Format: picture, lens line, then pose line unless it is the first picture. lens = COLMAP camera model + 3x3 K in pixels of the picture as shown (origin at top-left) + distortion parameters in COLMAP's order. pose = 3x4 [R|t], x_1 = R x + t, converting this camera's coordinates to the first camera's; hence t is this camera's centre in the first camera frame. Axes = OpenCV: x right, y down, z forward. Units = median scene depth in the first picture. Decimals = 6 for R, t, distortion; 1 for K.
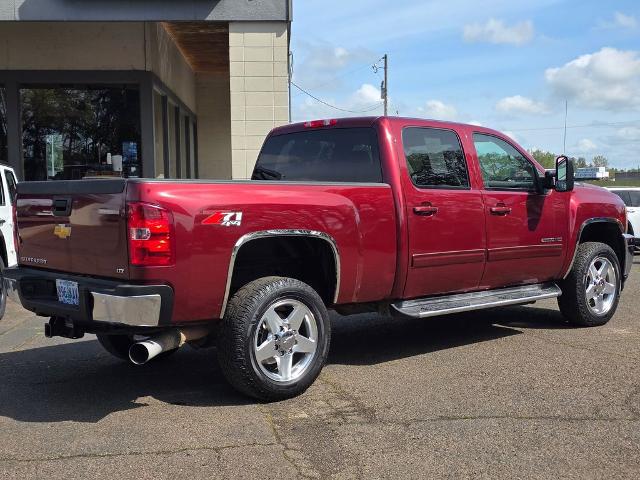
lens RADIAL K [[826.8, 0, 338.4], [0, 826.8, 239.8], [0, 0, 1]] dist [0.159005, -0.362585]
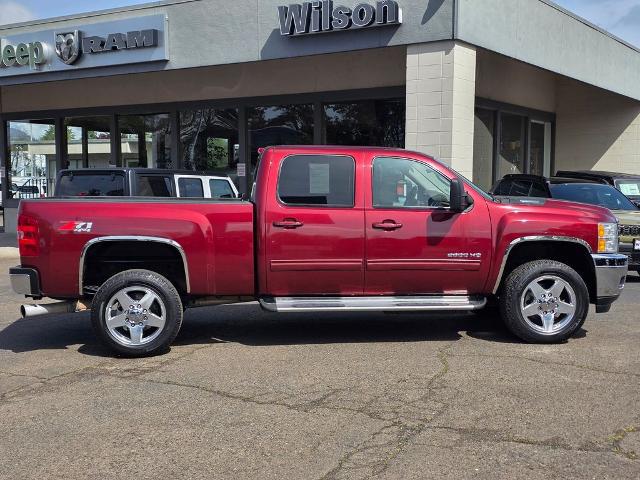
lens RADIAL K [[850.4, 0, 347.1], [0, 850.4, 242.1], [0, 0, 1]] dist [0.186280, -0.537490]
pose [[0.802946, 0.049895, -0.593960, 1.018244], [-0.040266, 0.998754, 0.029465, -0.055204], [0.594690, 0.000257, 0.803955, 0.055128]]
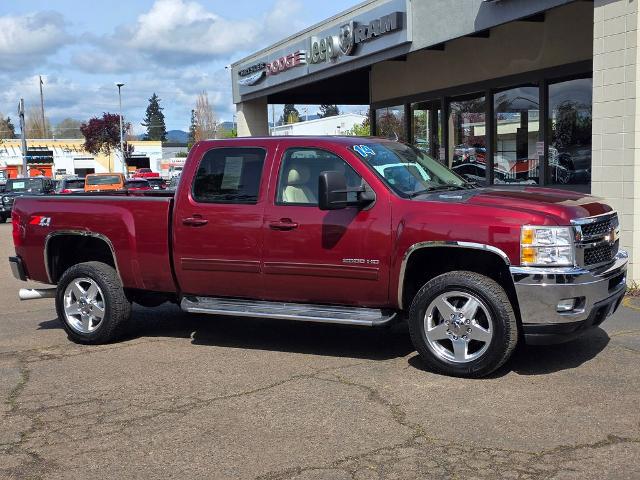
lens RADIAL K [[876.0, 0, 320.0], [0, 876.0, 240.0], [0, 0, 1]] dist [0.108197, -0.098527]
pose [[0.294727, 0.080166, -0.952213, 1.475986], [-0.030612, 0.996755, 0.074441, -0.118526], [0.955091, 0.007210, 0.296225, 0.894513]]
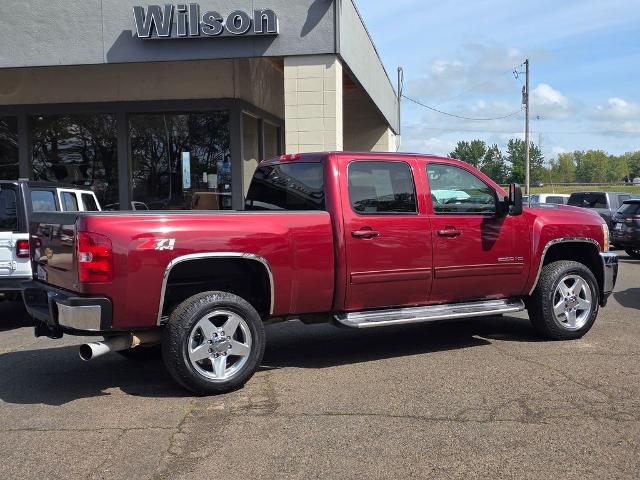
lens RADIAL K [[826.8, 0, 338.4], [0, 826.8, 239.8], [0, 0, 1]] dist [0.159005, -0.362585]
pose [[0.979749, 0.003472, -0.200199, 0.329495], [-0.004571, 0.999977, -0.005027, -0.024179], [0.200177, 0.005840, 0.979742, -0.137498]]
